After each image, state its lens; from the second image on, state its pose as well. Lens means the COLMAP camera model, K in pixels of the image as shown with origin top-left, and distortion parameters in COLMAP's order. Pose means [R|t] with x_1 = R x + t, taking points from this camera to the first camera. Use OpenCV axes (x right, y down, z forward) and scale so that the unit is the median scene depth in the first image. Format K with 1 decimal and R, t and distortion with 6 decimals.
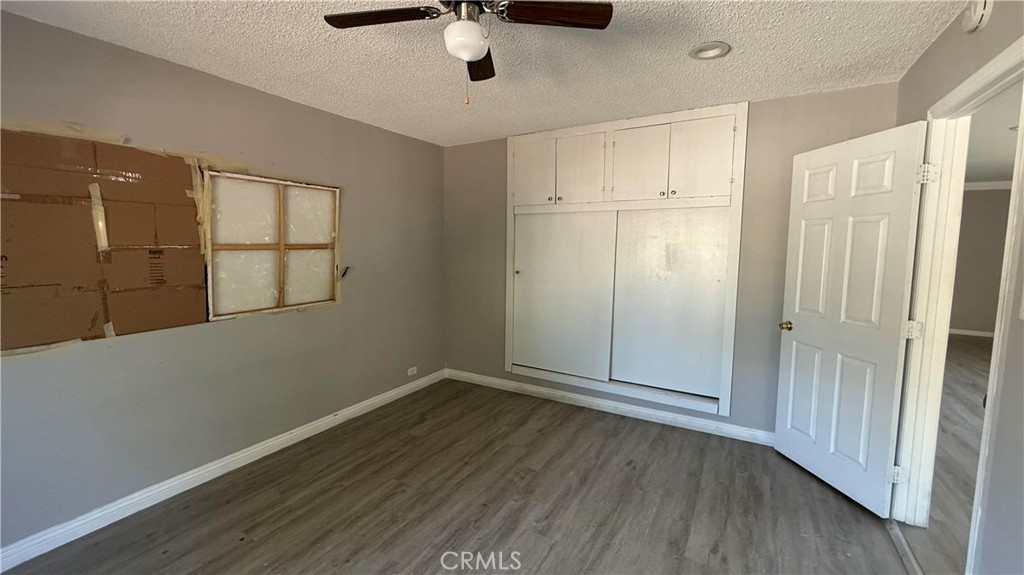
lens RADIAL K [[409.9, 0, 511.7], [0, 409.9, 285.9], [0, 0, 1]] dist [-0.000368, 0.000657]
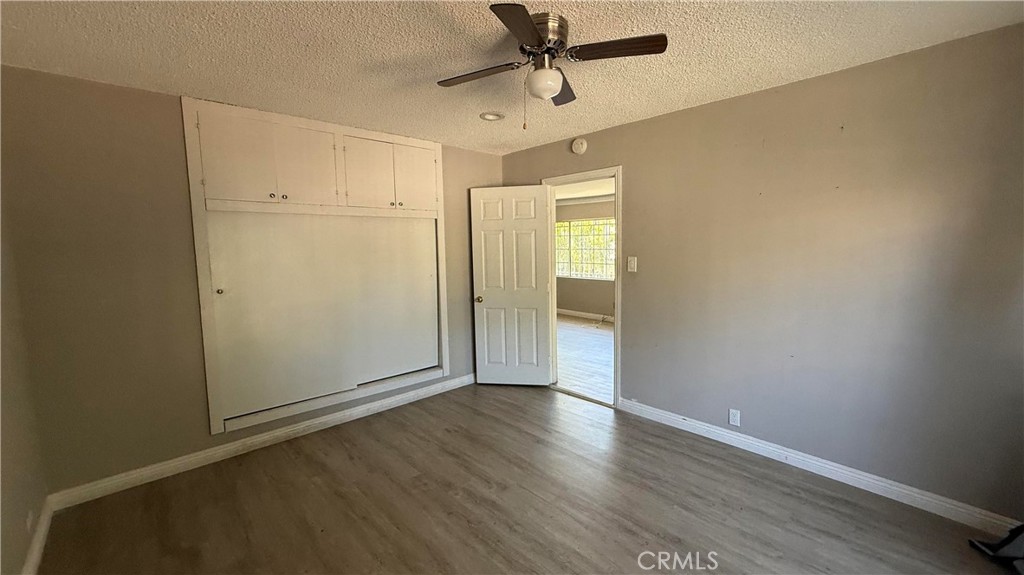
lens RADIAL K [[409.9, 0, 511.7], [0, 409.9, 285.9], [0, 0, 1]] dist [-0.000368, 0.000657]
pose [[0.283431, -0.105301, 0.953194, -0.734617], [0.114272, 0.990580, 0.075452, -0.054345], [-0.952160, 0.087538, 0.292794, 0.421618]]
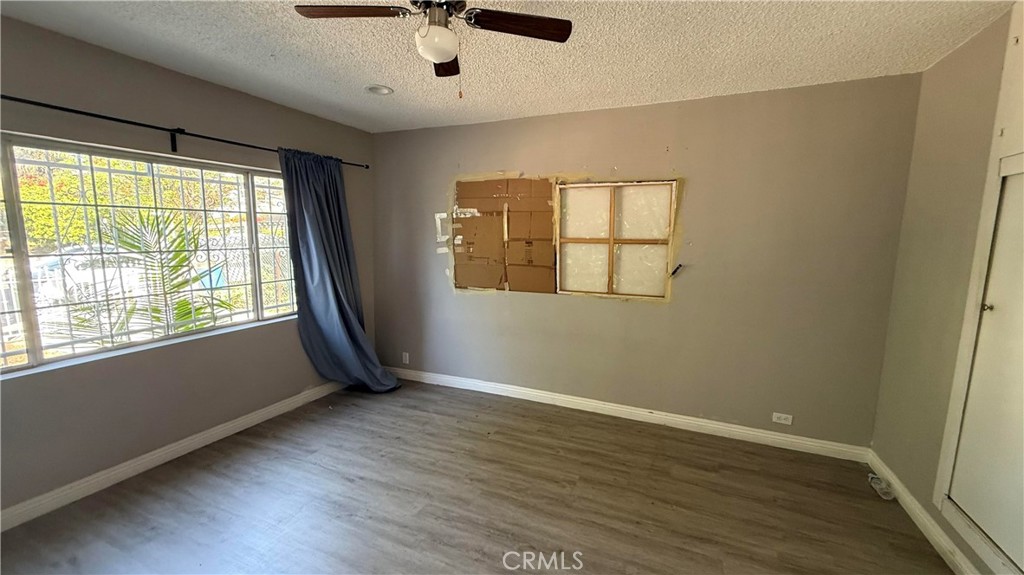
lens RADIAL K [[409.9, 0, 511.7], [0, 409.9, 285.9], [0, 0, 1]] dist [-0.000368, 0.000657]
pose [[0.110021, 0.118577, -0.986831, 0.553919], [-0.115272, 0.987681, 0.105827, -0.061626], [0.987222, 0.102110, 0.122335, 0.603196]]
